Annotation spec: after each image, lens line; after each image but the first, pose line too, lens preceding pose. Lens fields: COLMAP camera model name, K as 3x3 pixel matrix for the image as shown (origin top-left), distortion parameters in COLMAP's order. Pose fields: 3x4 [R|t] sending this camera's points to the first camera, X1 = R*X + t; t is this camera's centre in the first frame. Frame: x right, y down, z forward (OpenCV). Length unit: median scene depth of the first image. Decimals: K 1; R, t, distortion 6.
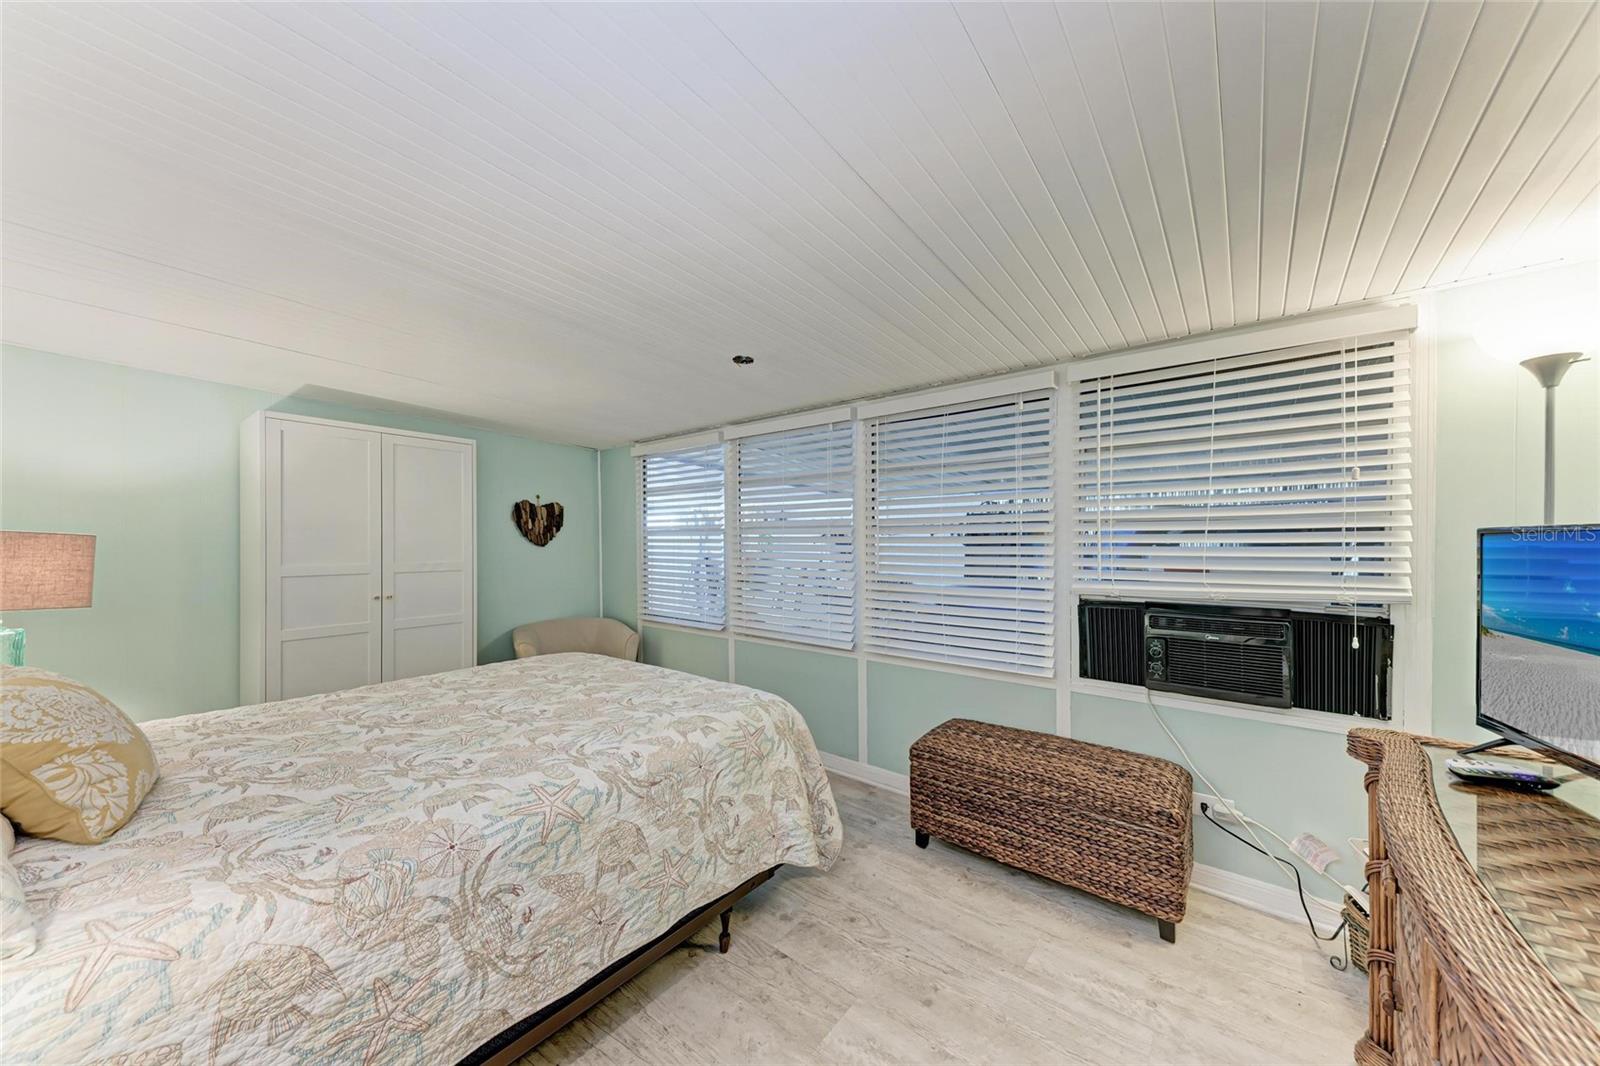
lens RADIAL K [[547.2, 0, 805.4], [0, 547.2, 537.5], [0, 0, 1]] dist [0.012736, -0.002359]
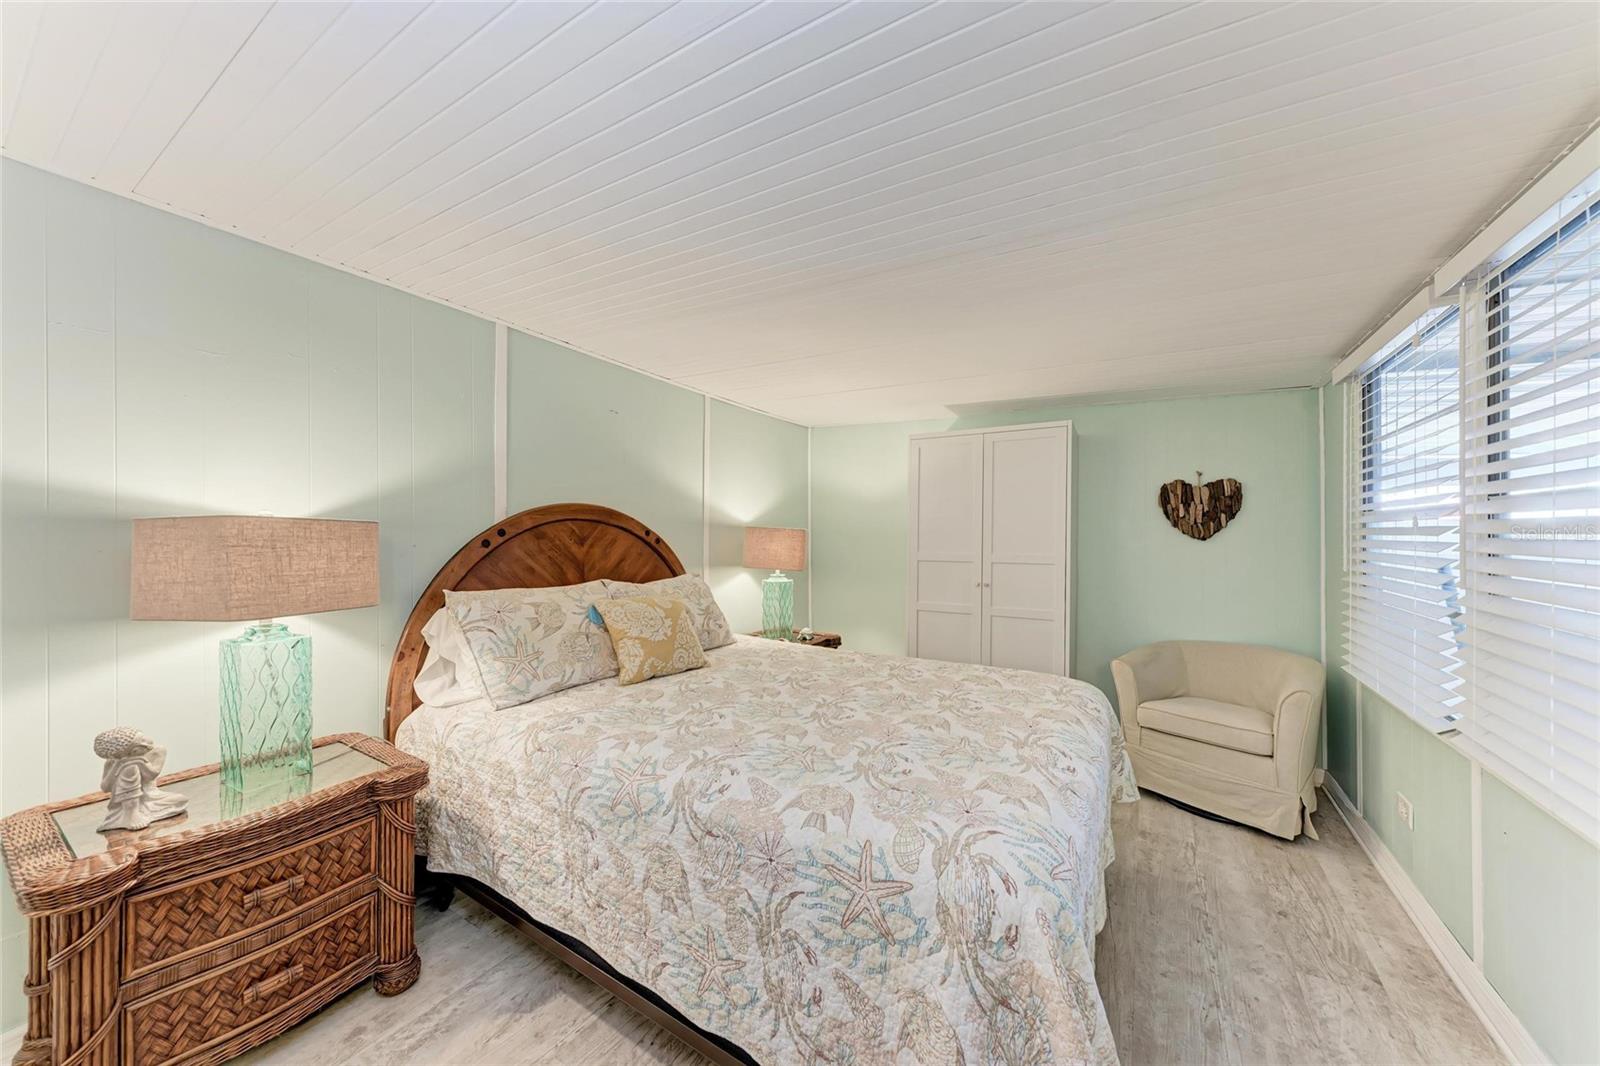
lens RADIAL K [[547.2, 0, 806.7], [0, 547.2, 540.0], [0, 0, 1]] dist [0.012736, -0.002359]
pose [[0.120323, 0.008710, -0.992697, 0.467399], [0.005440, 0.999941, 0.009433, 0.014923], [0.992720, -0.006535, 0.120268, 0.927550]]
